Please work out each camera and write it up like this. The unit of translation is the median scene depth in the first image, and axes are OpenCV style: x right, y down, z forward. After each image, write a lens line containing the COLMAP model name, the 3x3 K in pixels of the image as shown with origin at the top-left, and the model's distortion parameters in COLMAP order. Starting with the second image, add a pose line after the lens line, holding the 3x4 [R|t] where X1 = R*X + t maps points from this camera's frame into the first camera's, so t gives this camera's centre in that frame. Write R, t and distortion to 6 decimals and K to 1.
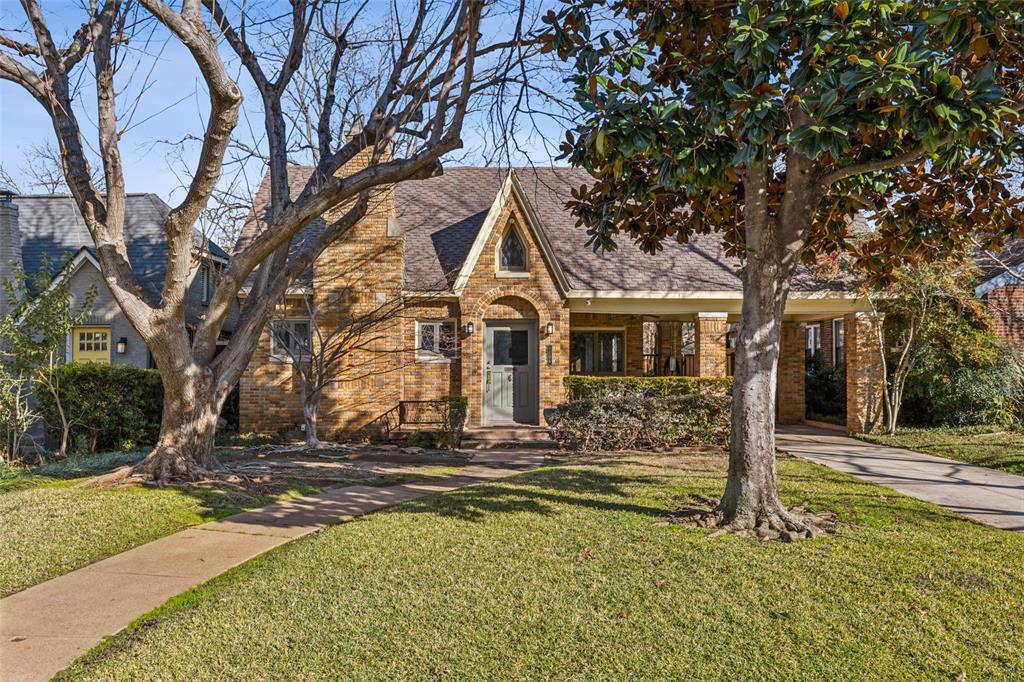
lens RADIAL K [[813.1, 0, 511.6], [0, 813.1, 348.0], [0, 0, 1]] dist [0.003800, 0.005926]
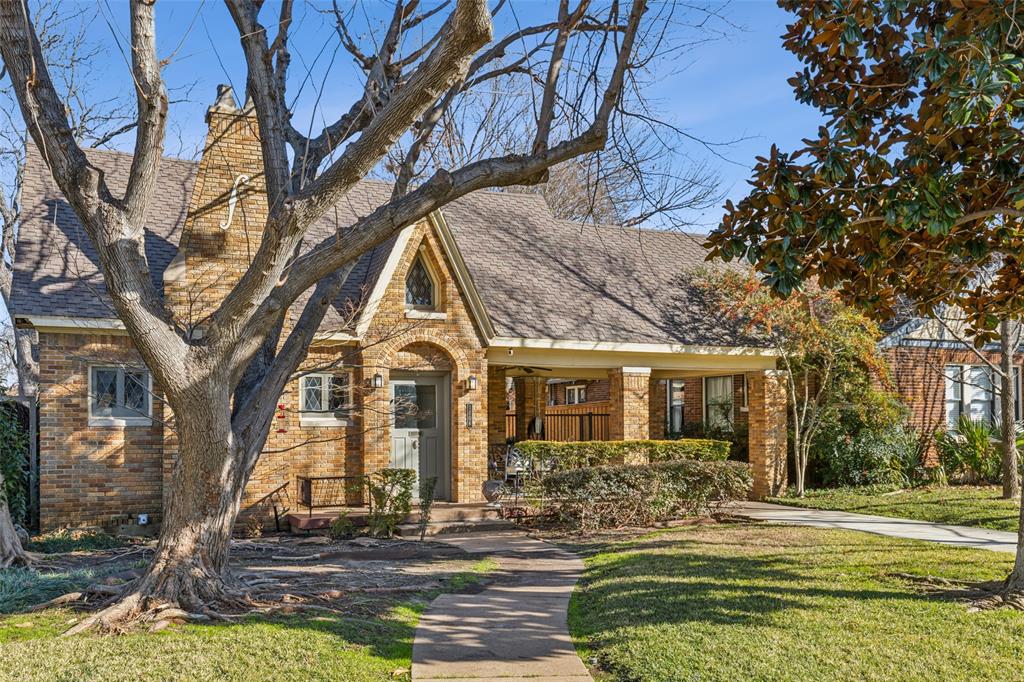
lens RADIAL K [[933.5, 0, 511.8], [0, 933.5, 413.1], [0, 0, 1]] dist [0.014386, 0.000000]
pose [[0.911160, -0.000708, 0.412052, -0.298428], [-0.002177, 0.999976, 0.006531, 0.000014], [-0.412047, -0.006847, 0.911137, 0.129234]]
